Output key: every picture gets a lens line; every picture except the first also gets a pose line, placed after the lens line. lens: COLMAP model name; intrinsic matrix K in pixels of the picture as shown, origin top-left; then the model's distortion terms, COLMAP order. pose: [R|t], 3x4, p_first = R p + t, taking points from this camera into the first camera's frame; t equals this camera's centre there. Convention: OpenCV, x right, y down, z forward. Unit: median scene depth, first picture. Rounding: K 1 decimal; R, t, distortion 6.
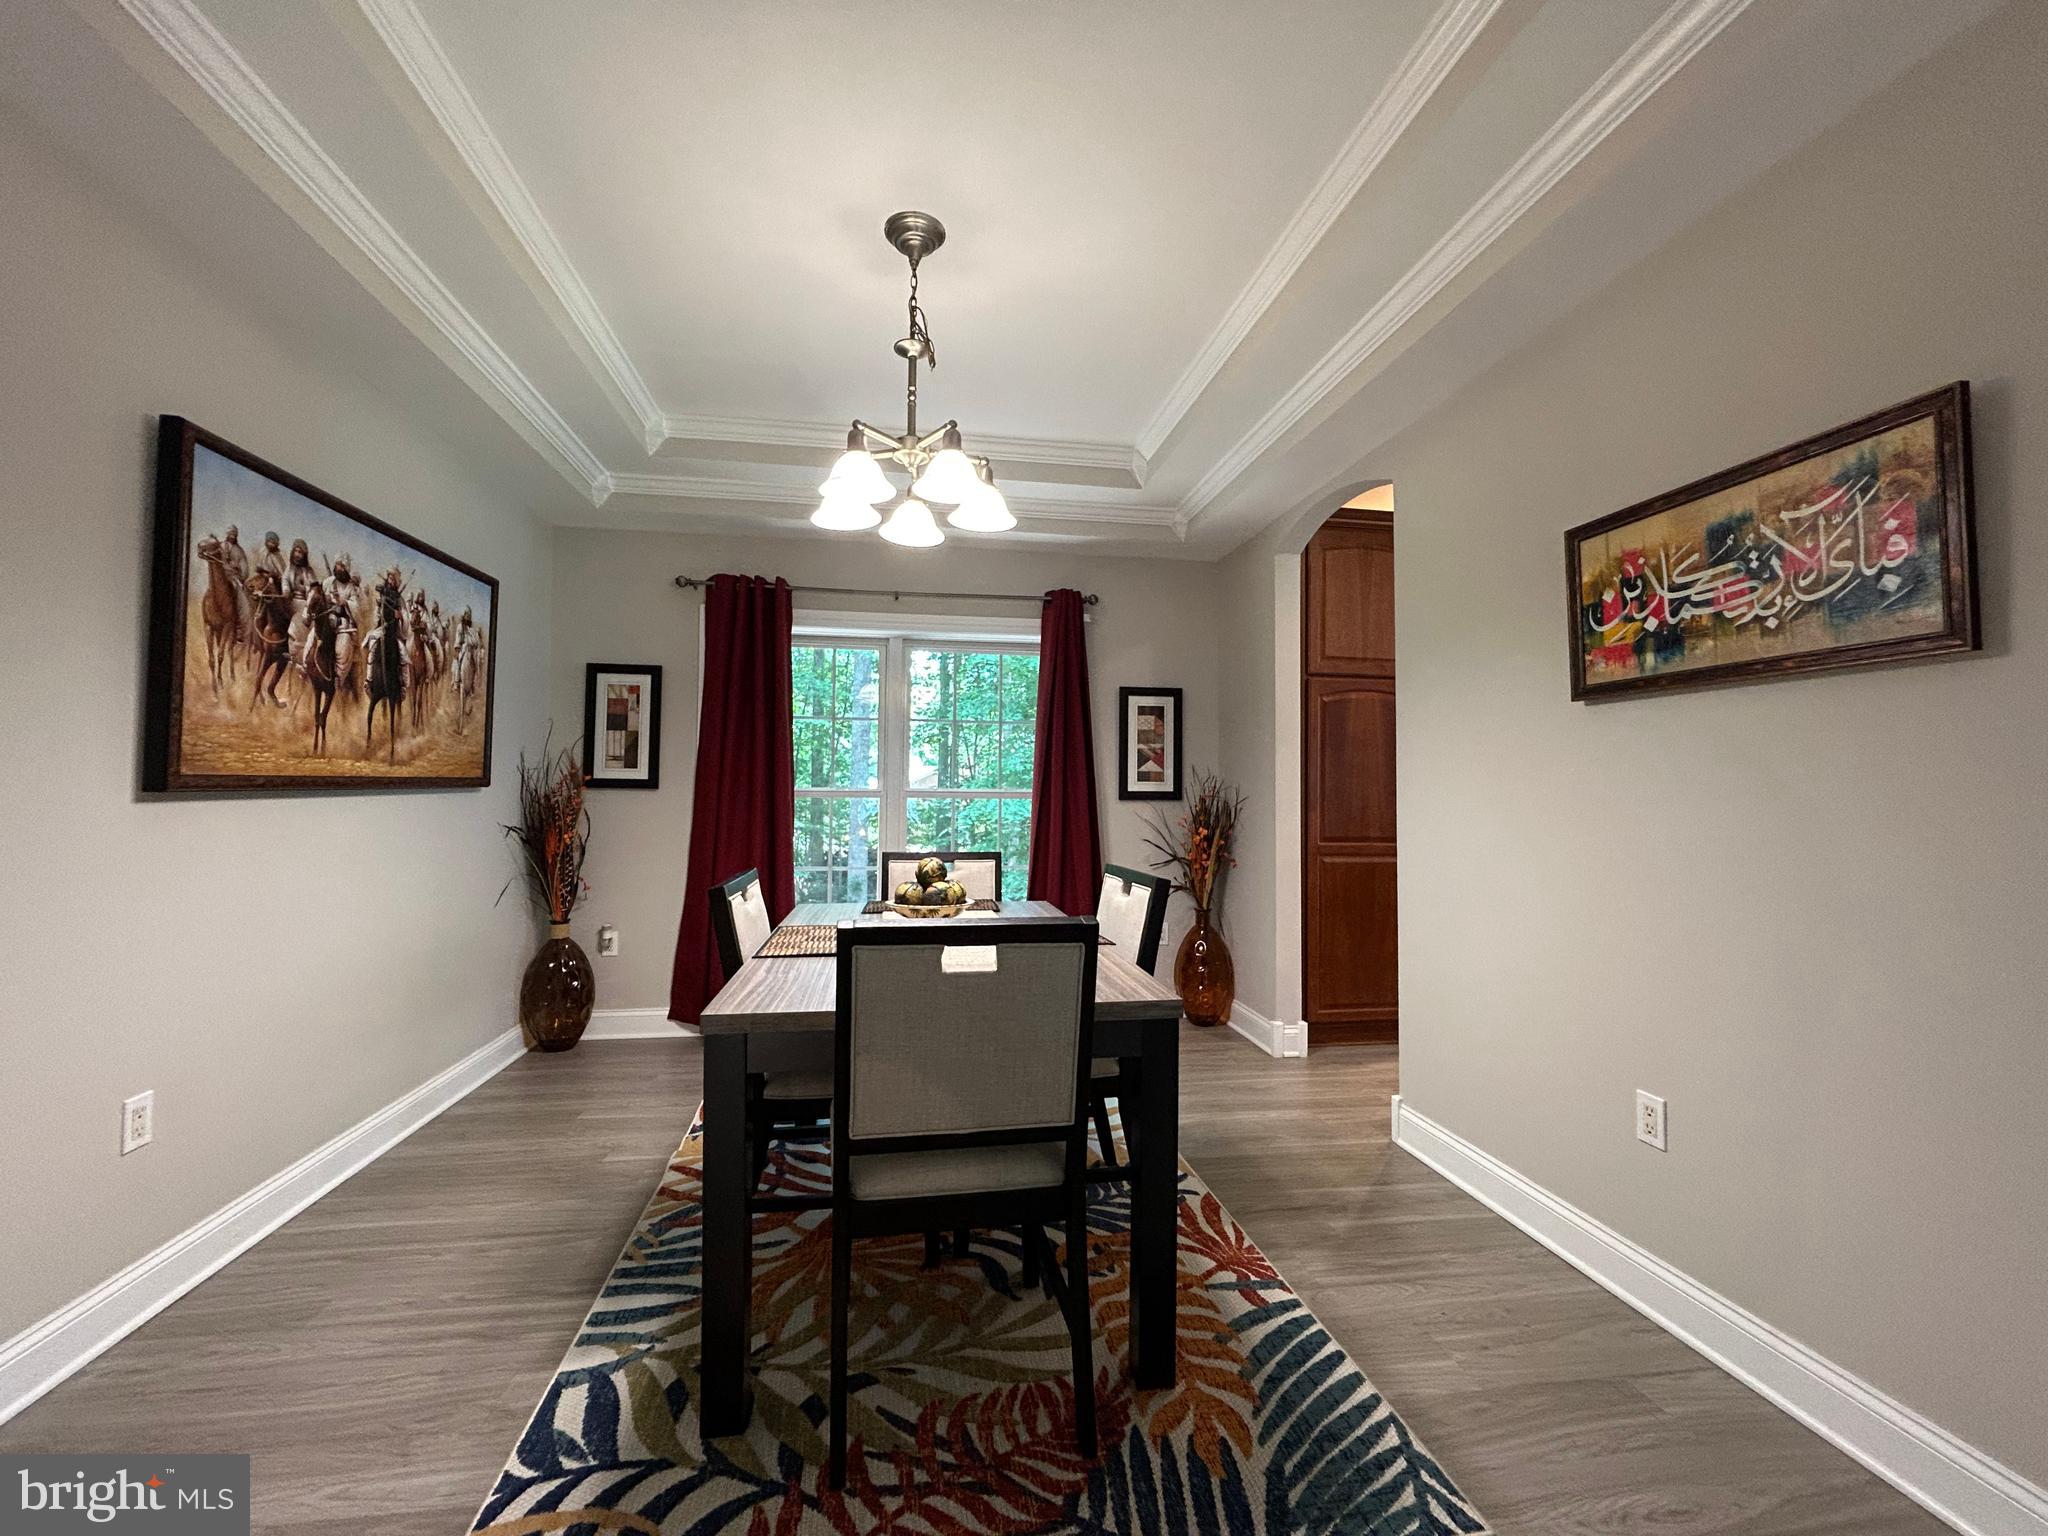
lens RADIAL K [[831.3, 0, 1018.0], [0, 831.3, 766.9], [0, 0, 1]] dist [-0.000682, 0.000372]
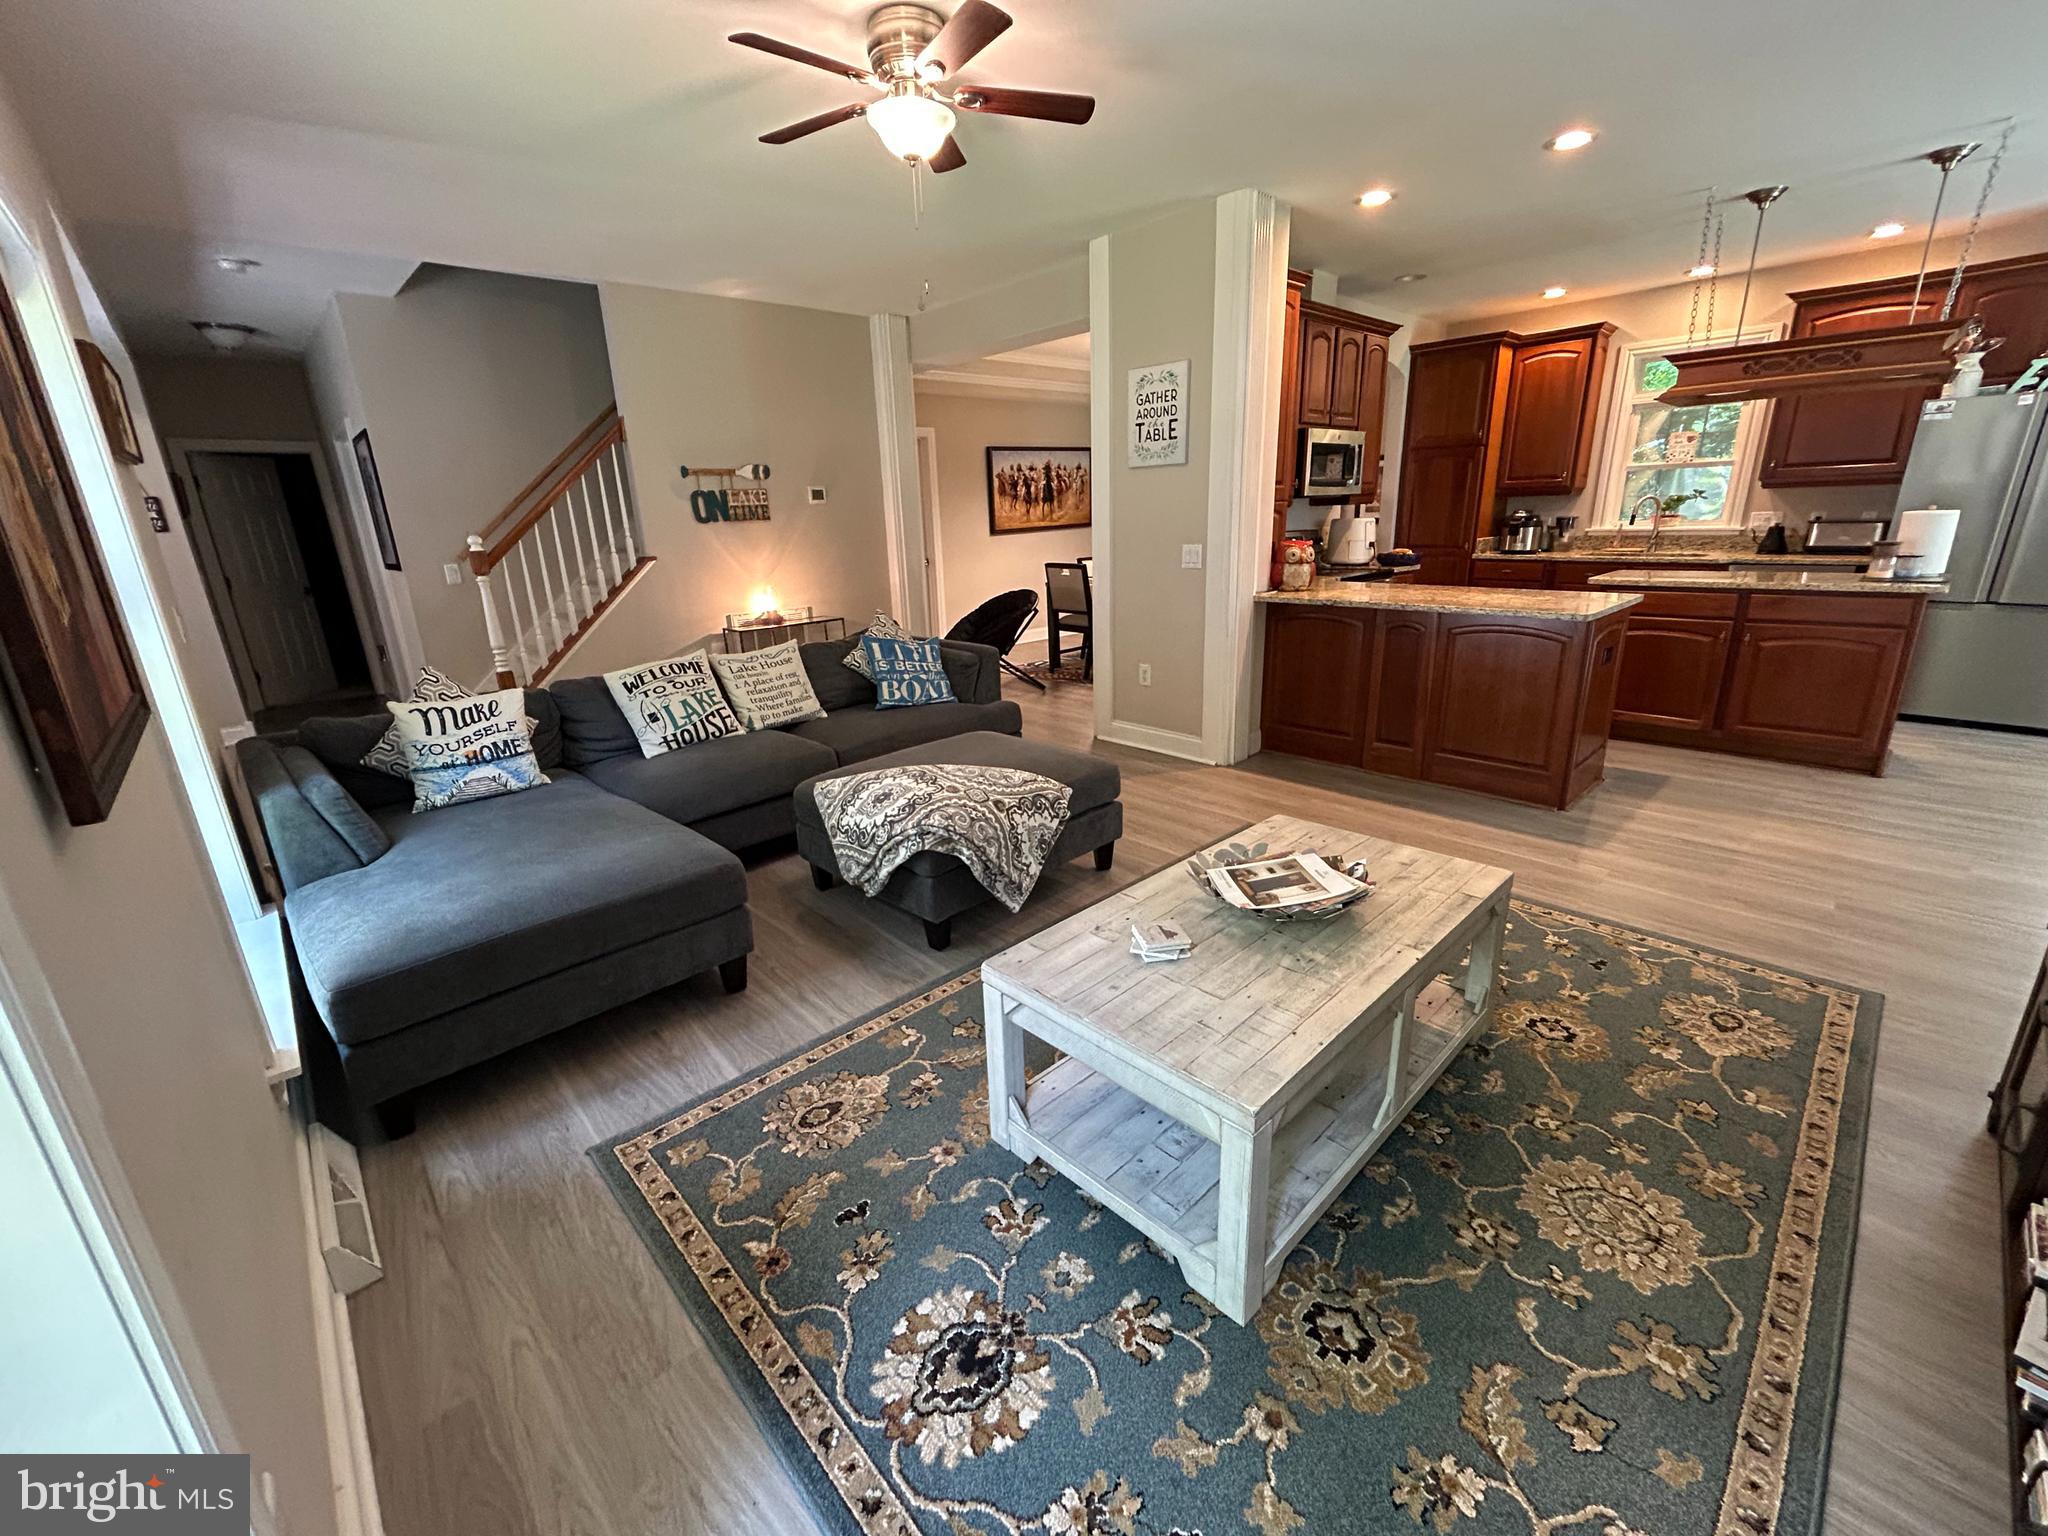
lens RADIAL K [[831.3, 0, 1021.3], [0, 831.3, 767.7], [0, 0, 1]] dist [-0.000682, 0.000372]
pose [[0.561415, 0.217769, -0.798367, 2.441130], [0.067315, 0.949539, 0.306340, -0.112886], [0.824792, -0.225725, 0.518426, -1.257767]]
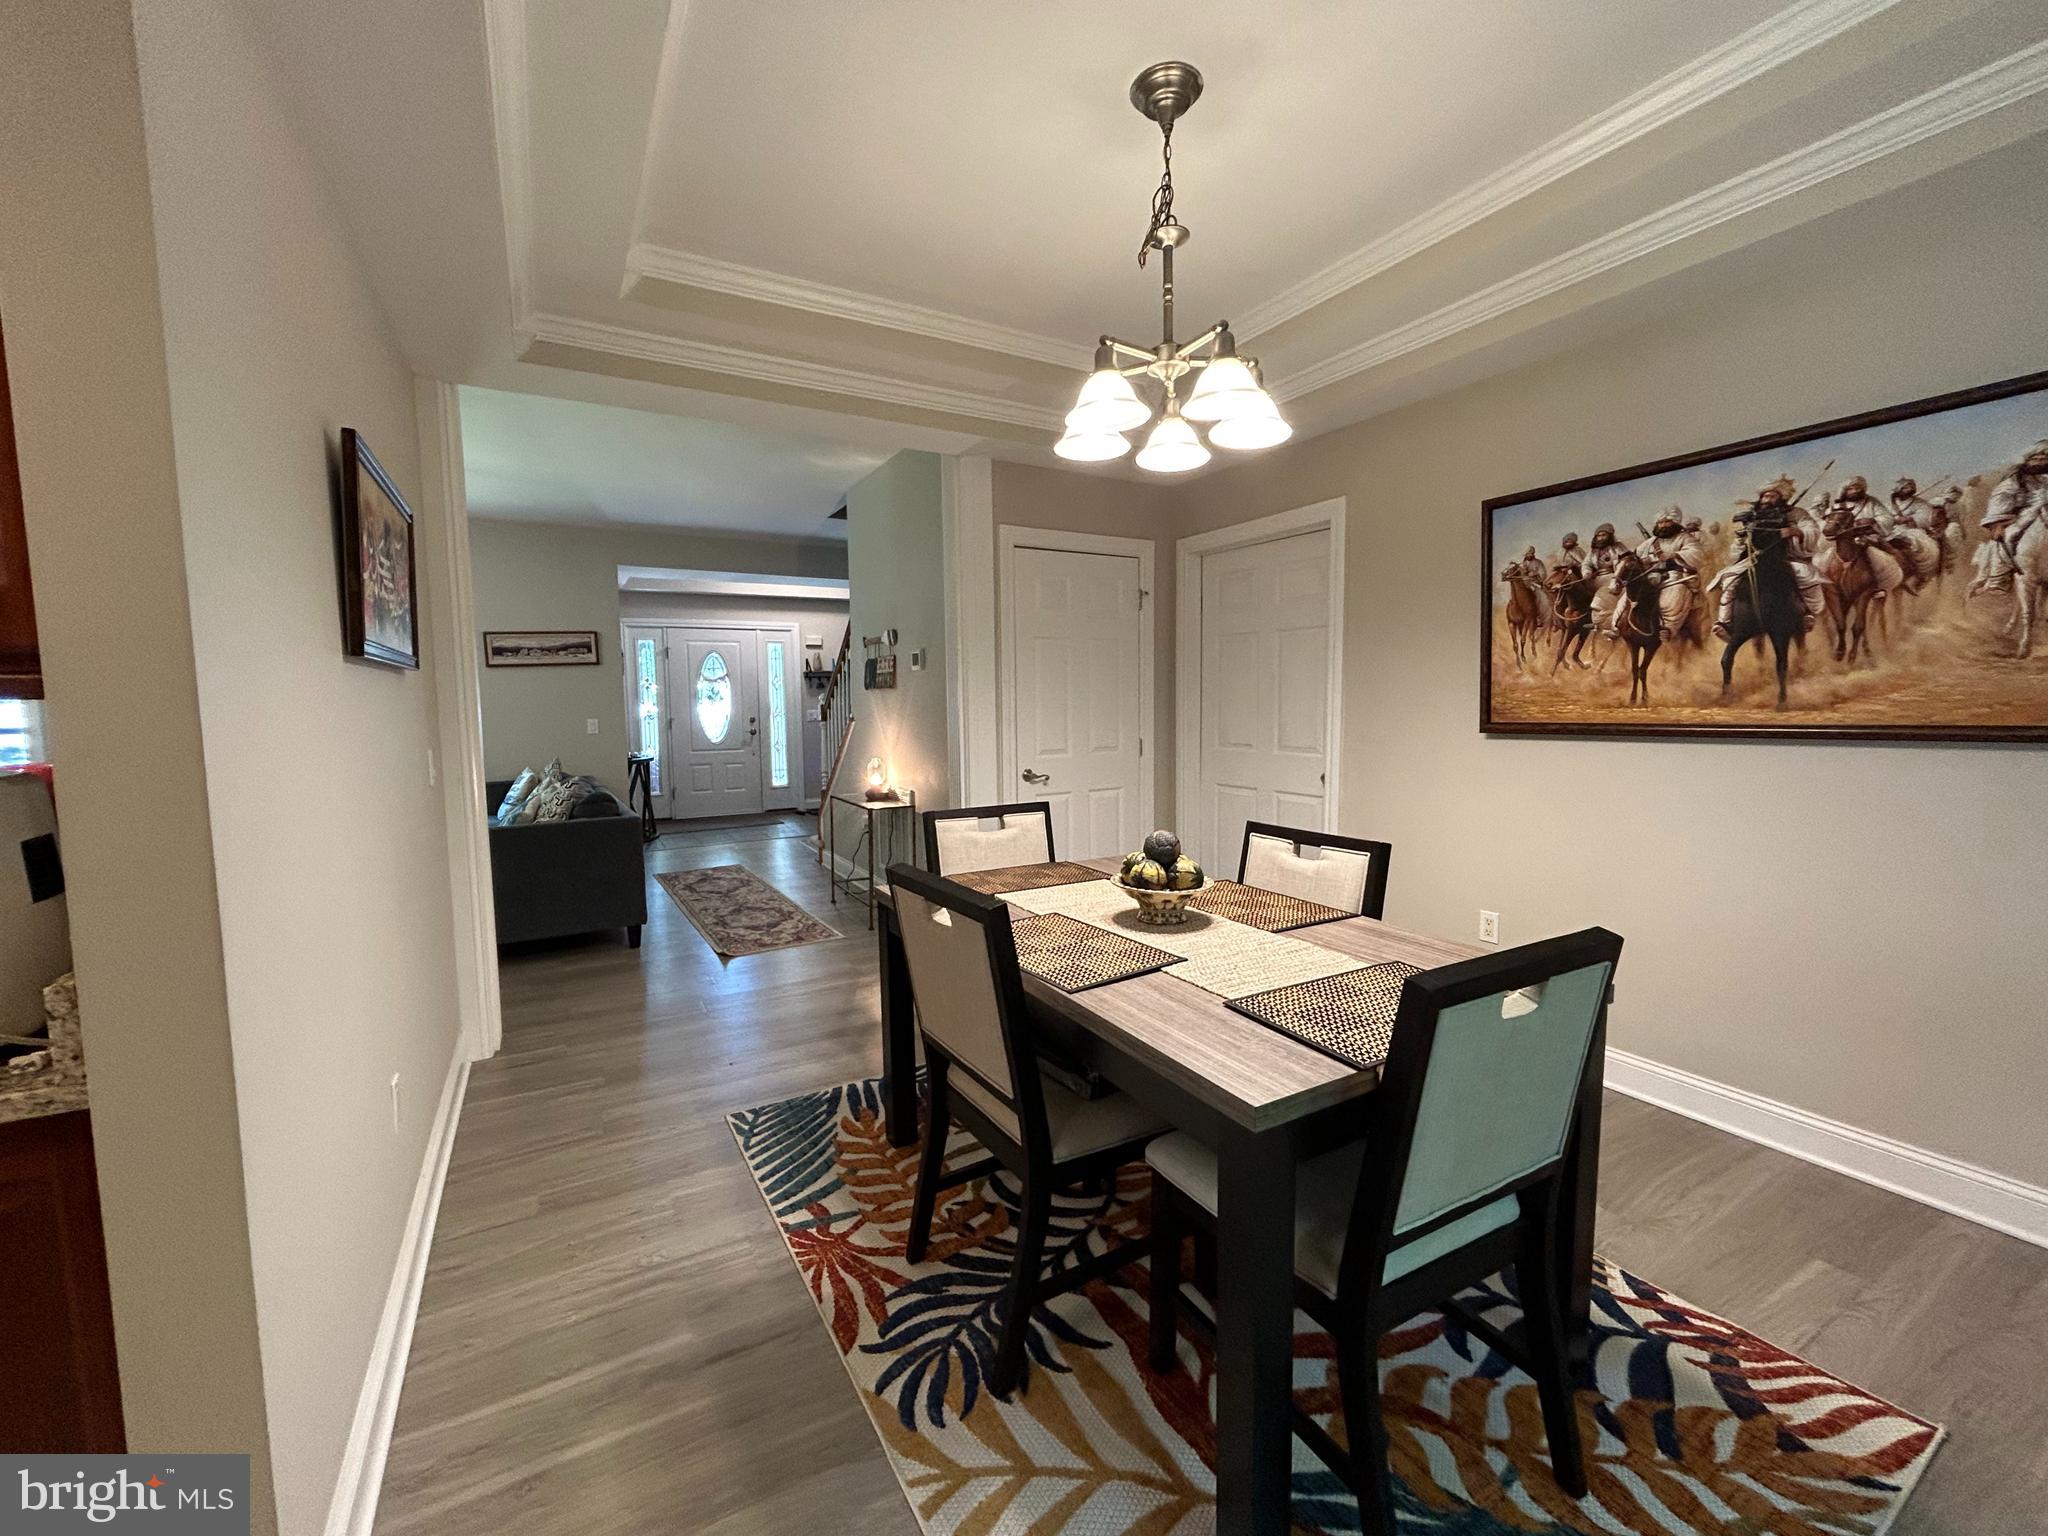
lens RADIAL K [[831.3, 0, 1018.4], [0, 831.3, 767.7], [0, 0, 1]] dist [-0.000682, 0.000372]
pose [[-0.935191, 0.035516, -0.352357, 0.342149], [0.018171, 0.998460, 0.052414, -0.003469], [0.353676, 0.042615, -0.934397, 1.786195]]
